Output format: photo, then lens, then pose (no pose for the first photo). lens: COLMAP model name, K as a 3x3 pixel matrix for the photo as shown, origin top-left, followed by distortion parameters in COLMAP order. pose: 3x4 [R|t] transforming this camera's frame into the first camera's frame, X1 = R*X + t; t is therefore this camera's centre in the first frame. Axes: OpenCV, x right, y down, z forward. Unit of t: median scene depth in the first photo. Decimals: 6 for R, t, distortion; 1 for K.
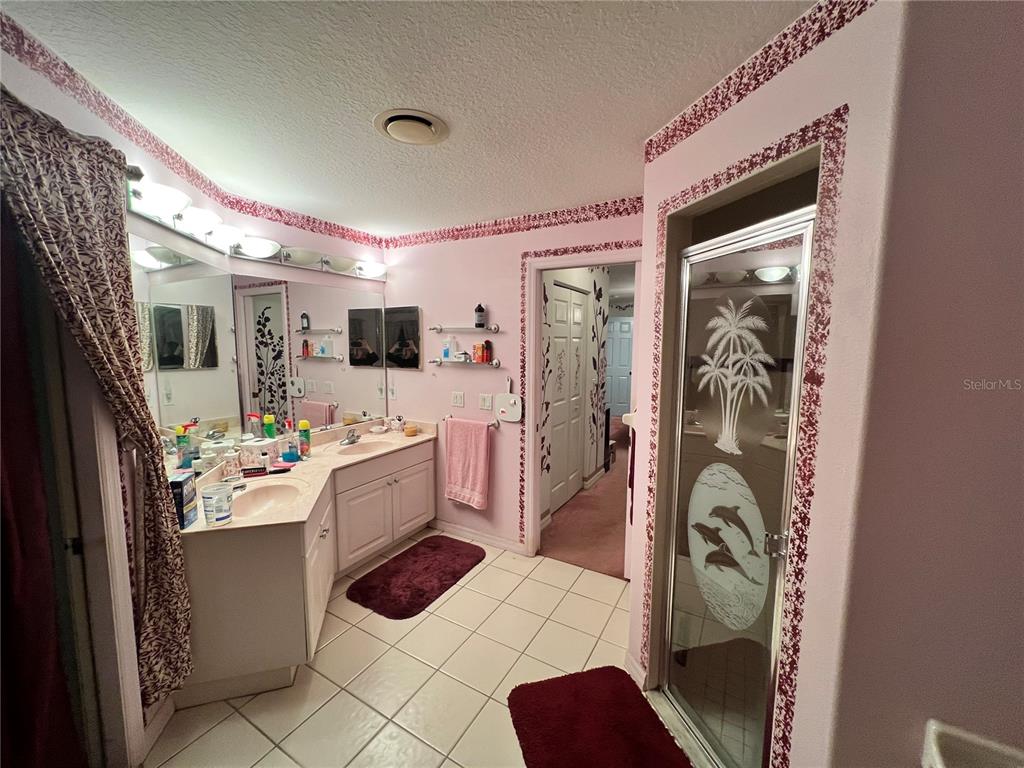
lens RADIAL K [[407.6, 0, 511.8], [0, 407.6, 383.3], [0, 0, 1]] dist [0.001860, 0.000160]
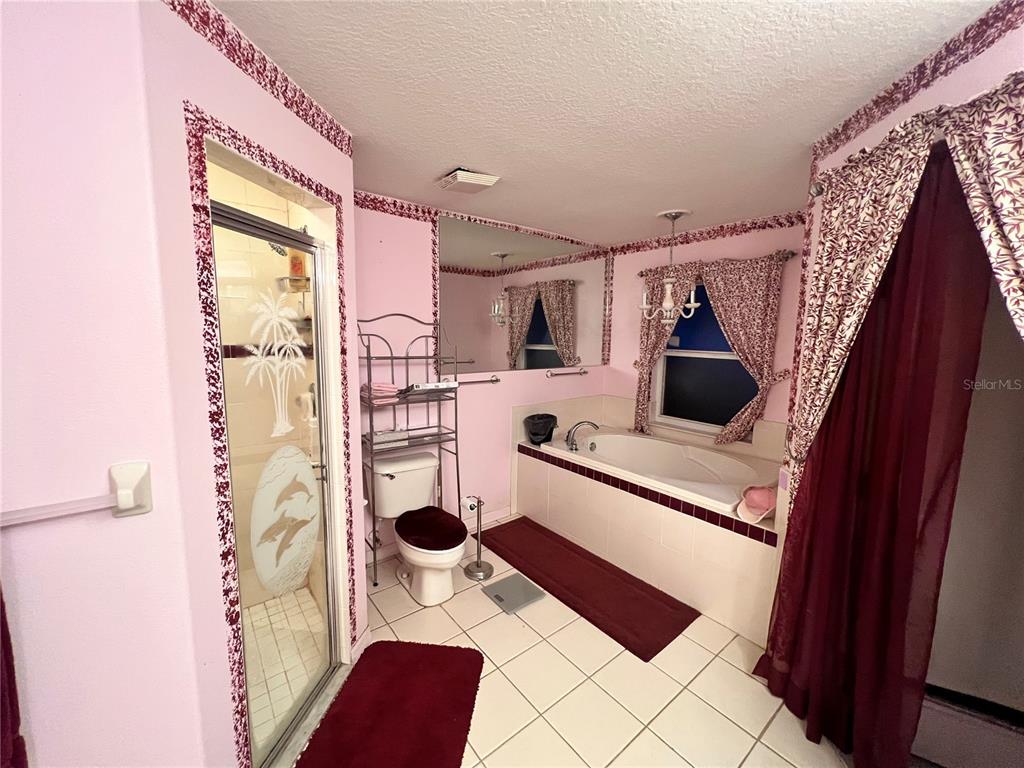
lens RADIAL K [[407.6, 0, 511.9], [0, 407.6, 381.2], [0, 0, 1]] dist [0.001860, 0.000160]
pose [[-0.932402, -0.050118, 0.357931, -0.396615], [0.032207, 0.974877, 0.220403, -0.180443], [-0.359985, 0.217032, -0.907363, 1.732696]]
